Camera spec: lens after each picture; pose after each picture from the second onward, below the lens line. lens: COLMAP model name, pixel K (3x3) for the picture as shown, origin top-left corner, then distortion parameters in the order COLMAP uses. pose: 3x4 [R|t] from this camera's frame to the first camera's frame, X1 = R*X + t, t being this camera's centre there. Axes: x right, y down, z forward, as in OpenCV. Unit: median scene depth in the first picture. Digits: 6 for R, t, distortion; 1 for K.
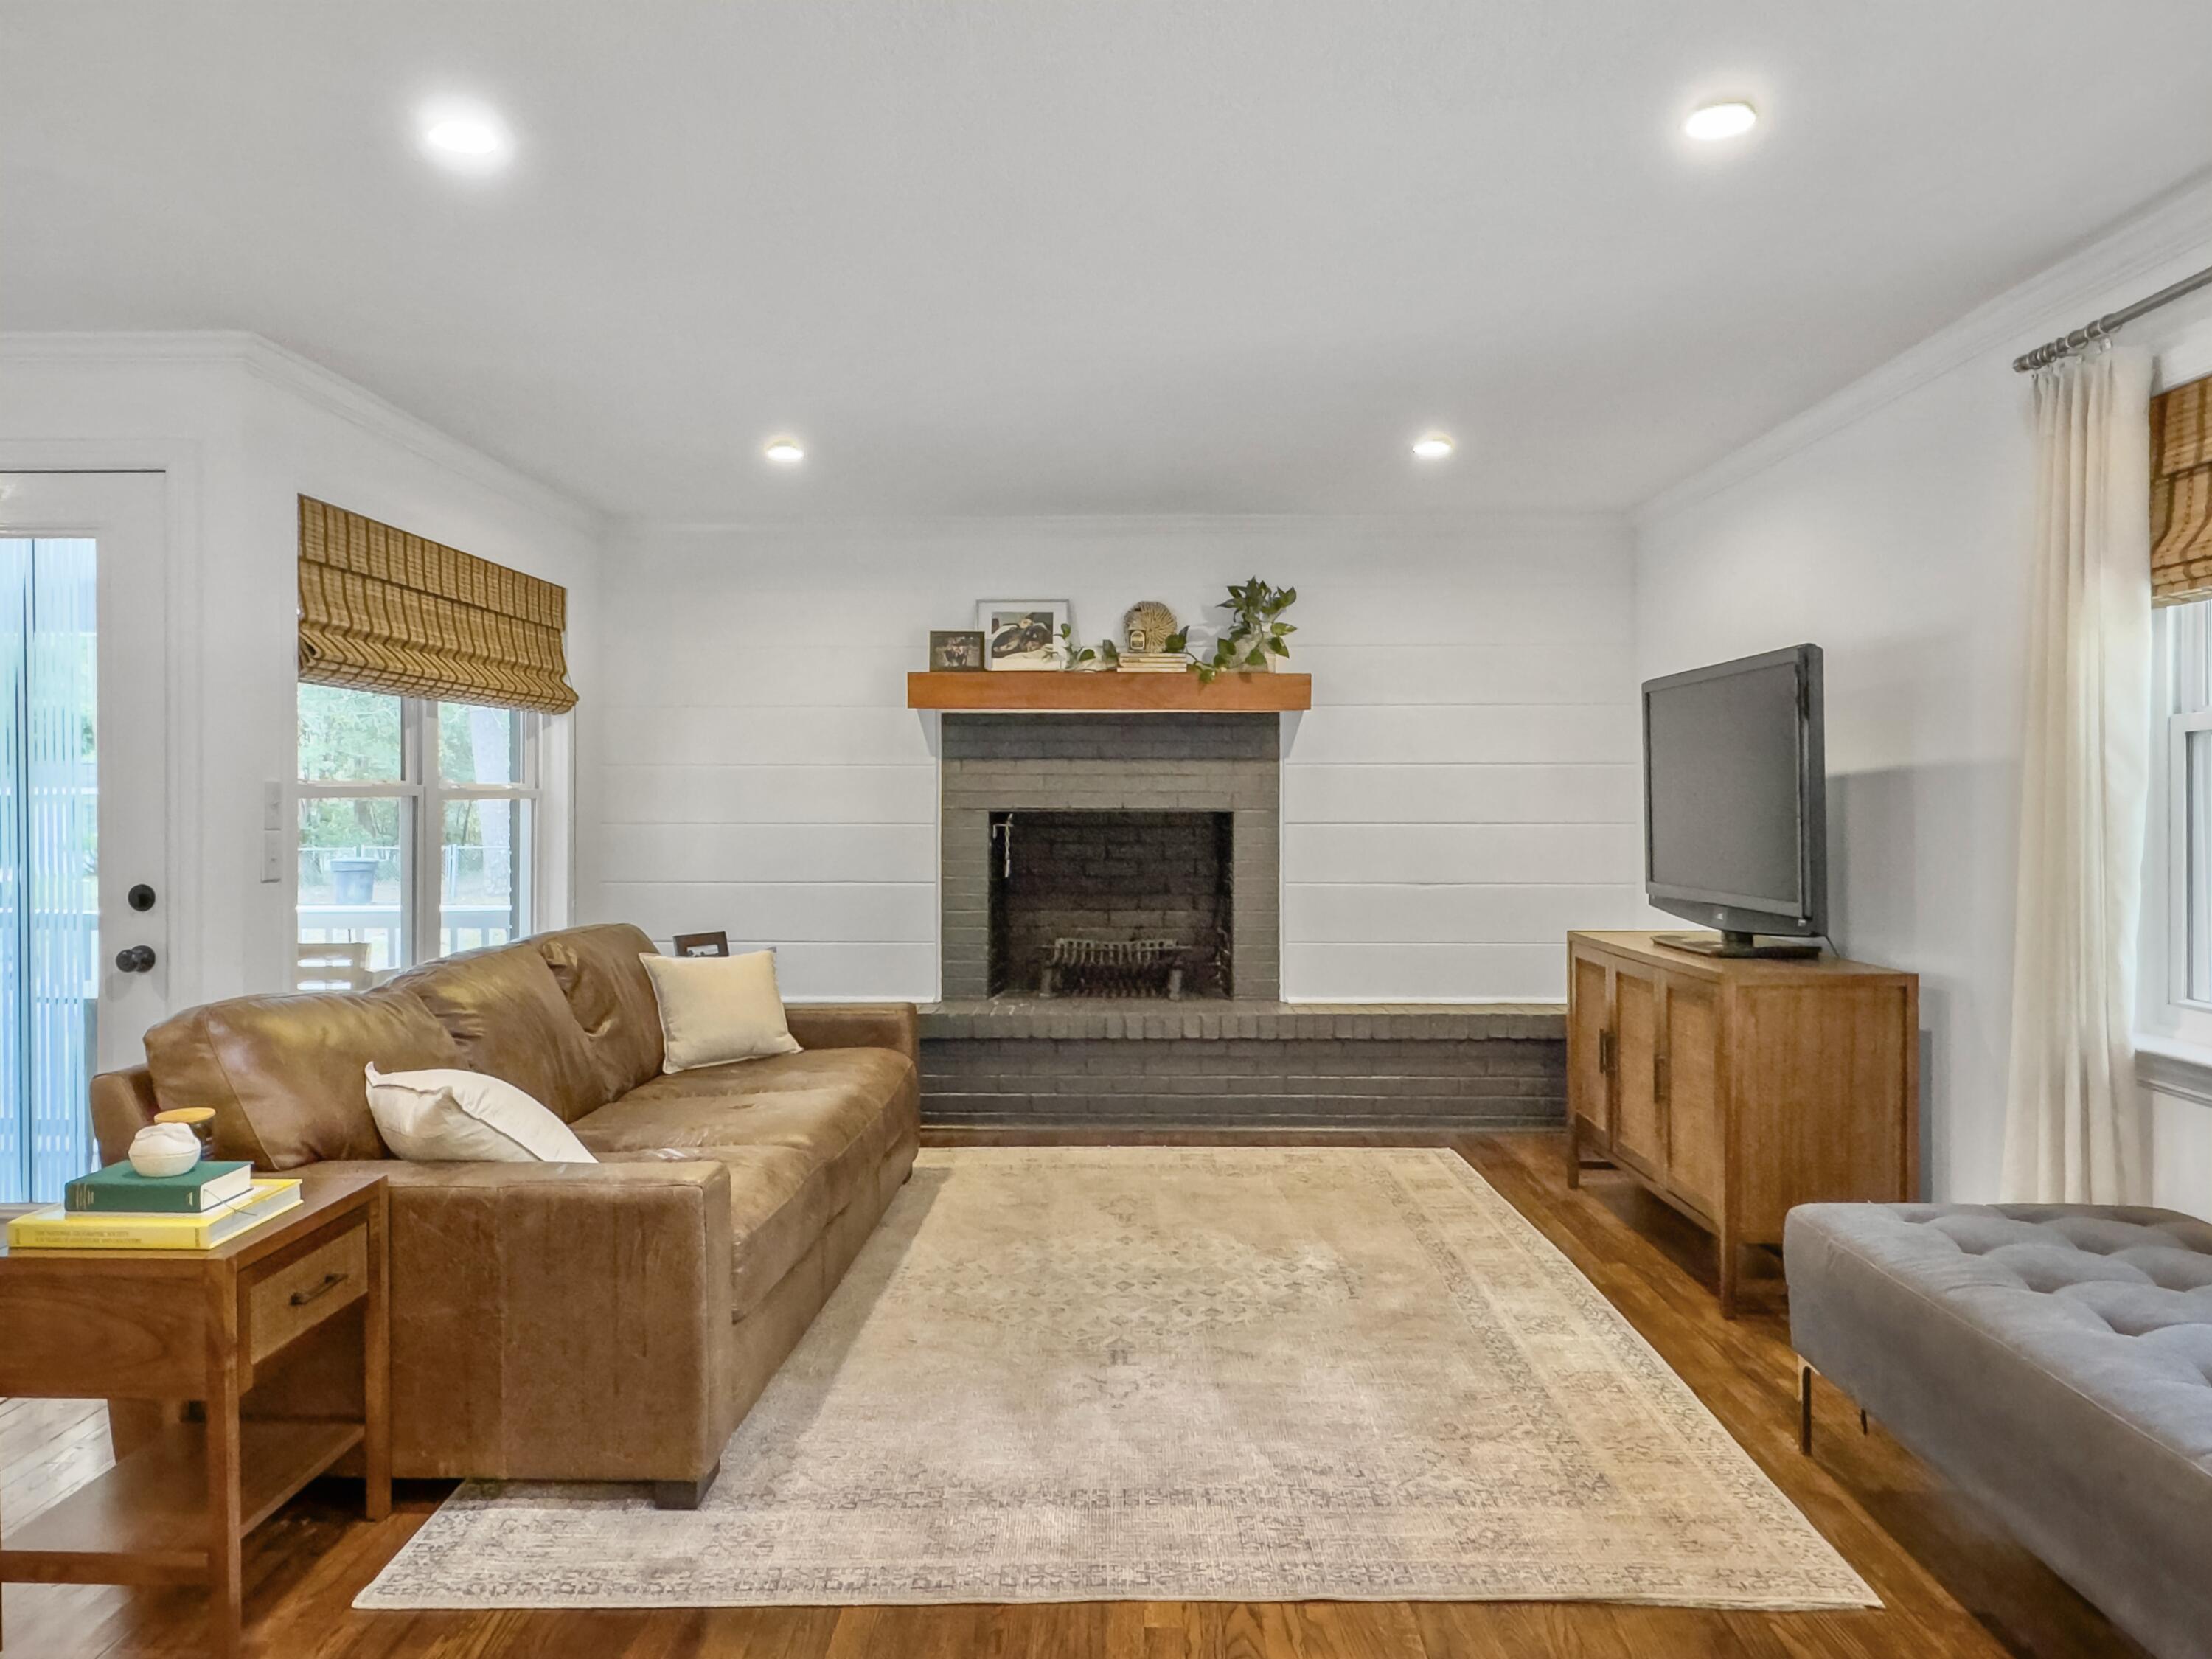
lens RADIAL K [[1529.9, 0, 1100.4], [0, 1529.9, 798.2], [0, 0, 1]] dist [0.007569, 0.005005]
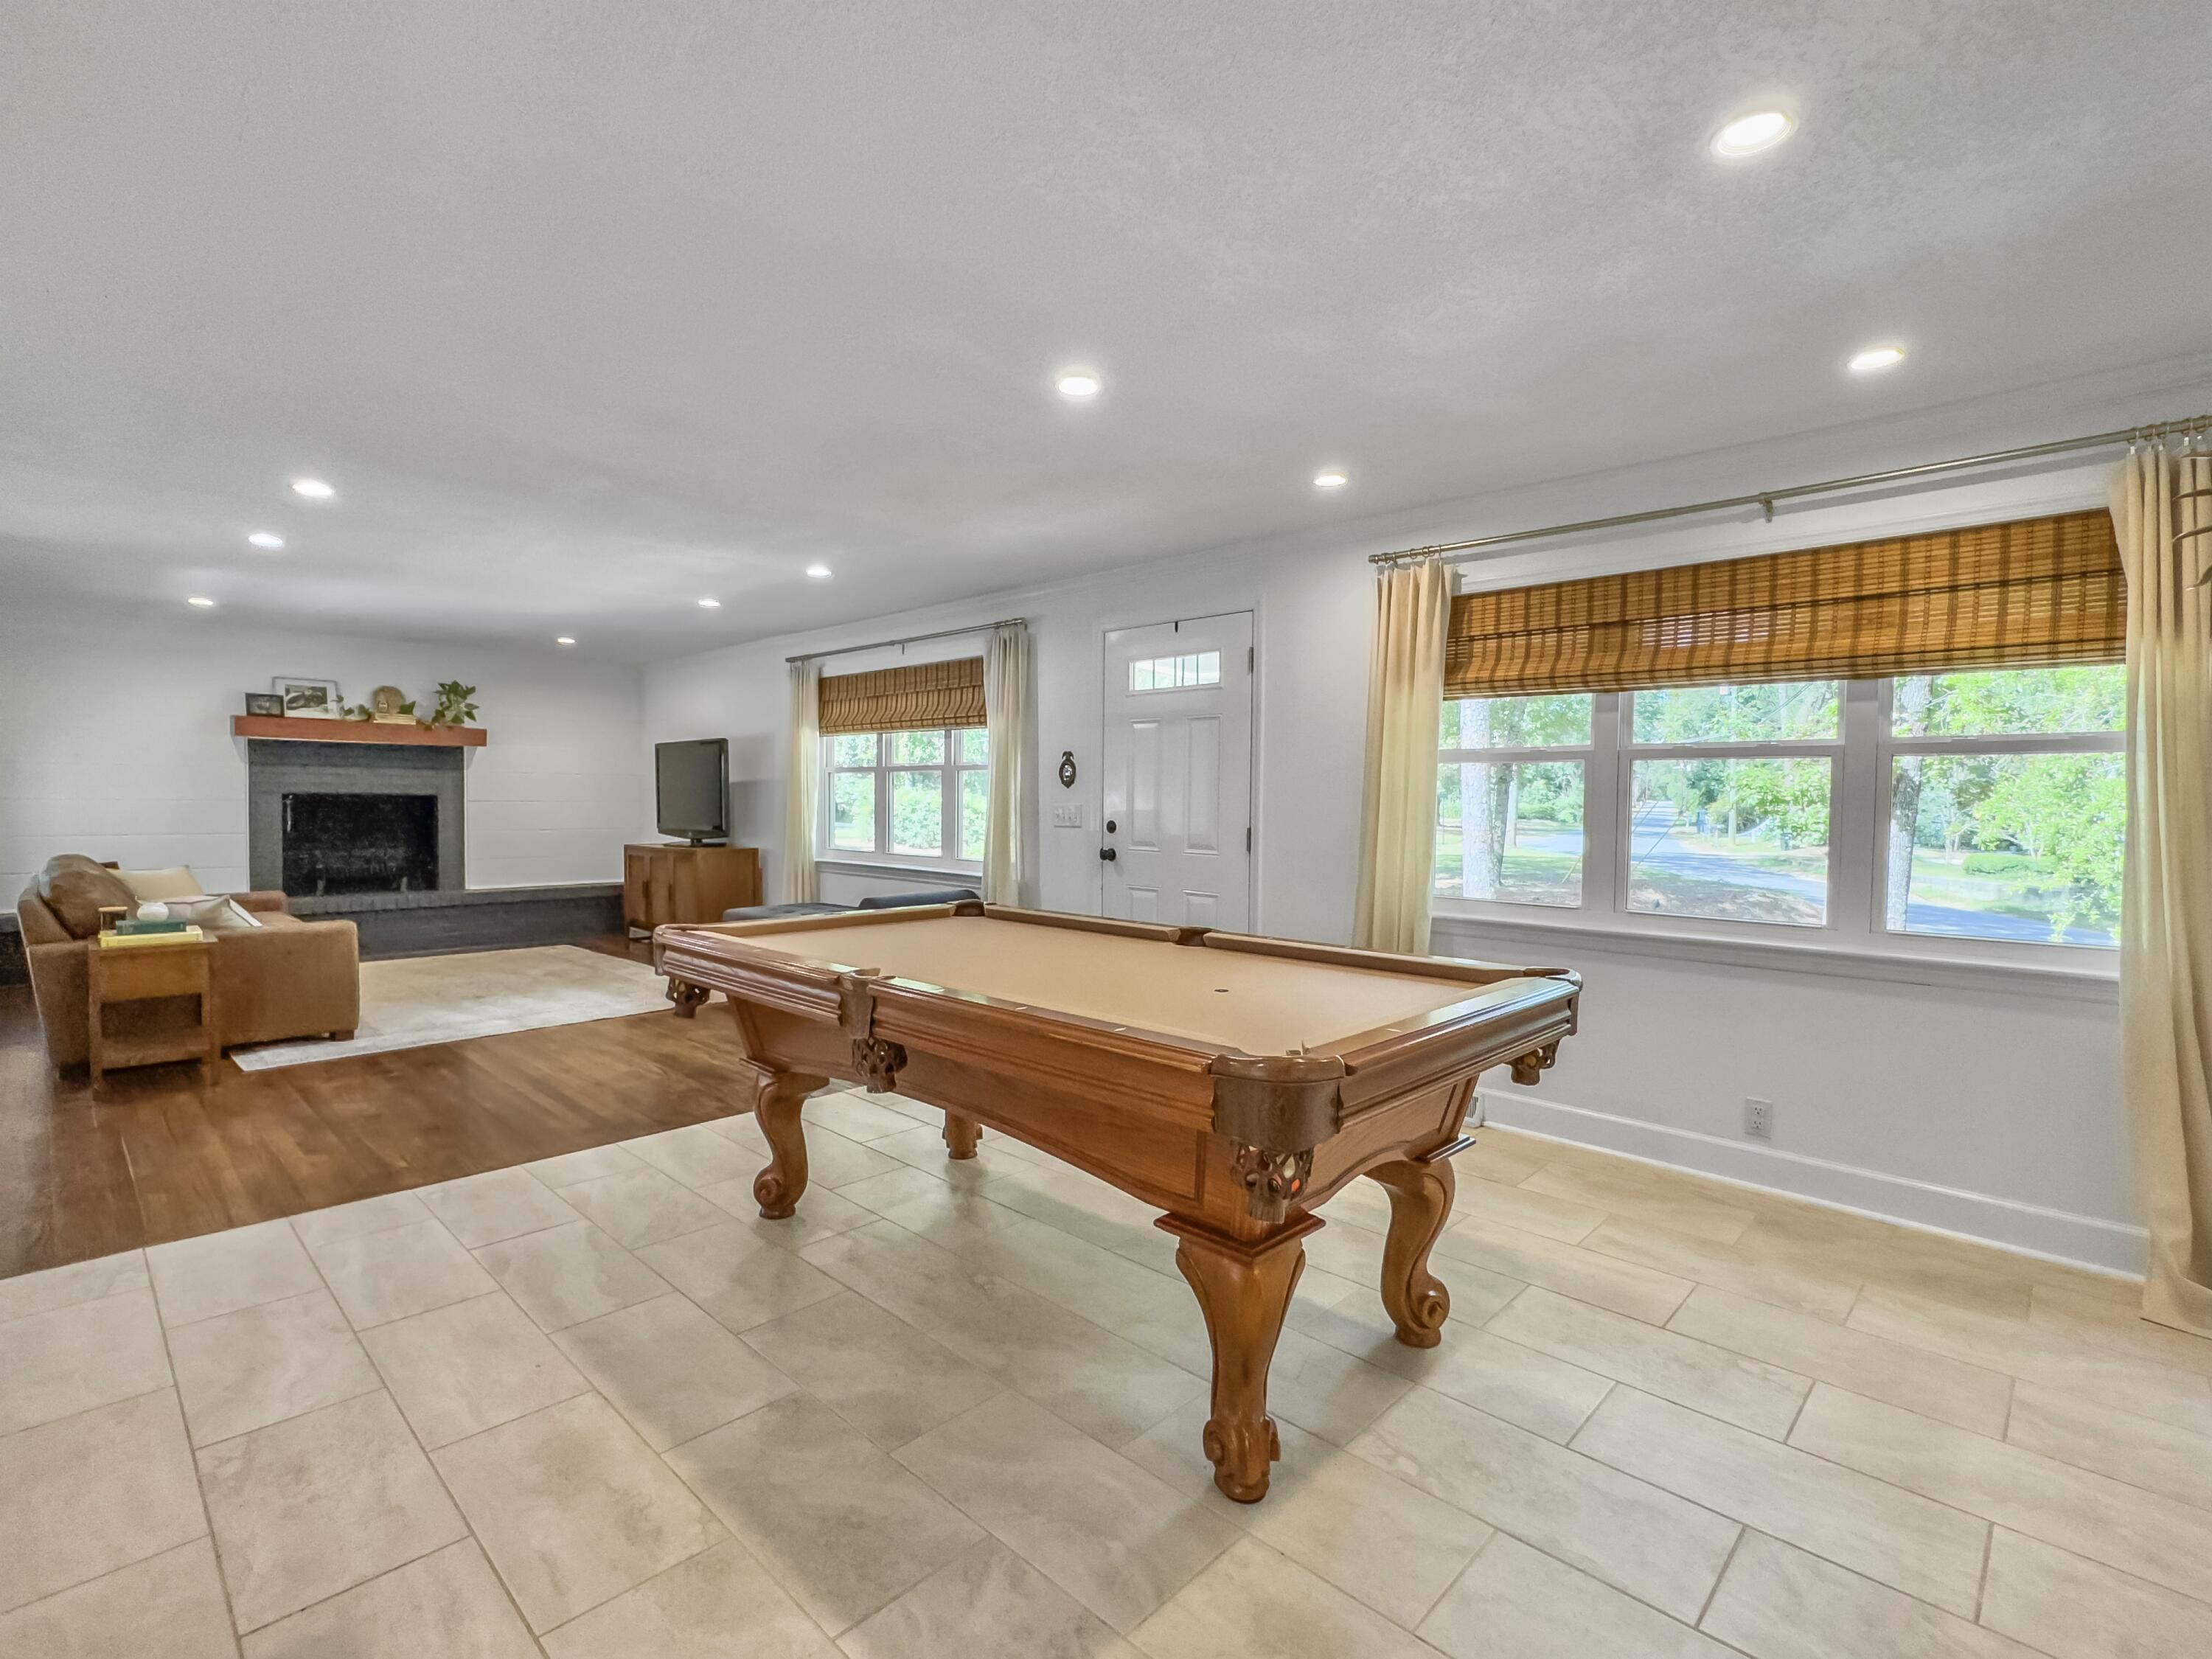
lens RADIAL K [[1036.4, 0, 1095.2], [0, 1036.4, 828.1], [0, 0, 1]] dist [-0.000854, 0.000562]
pose [[0.687384, -0.014395, 0.726151, -0.311328], [-0.007854, 0.999598, 0.027250, 0.007926], [-0.726251, -0.024434, 0.686995, -0.558485]]
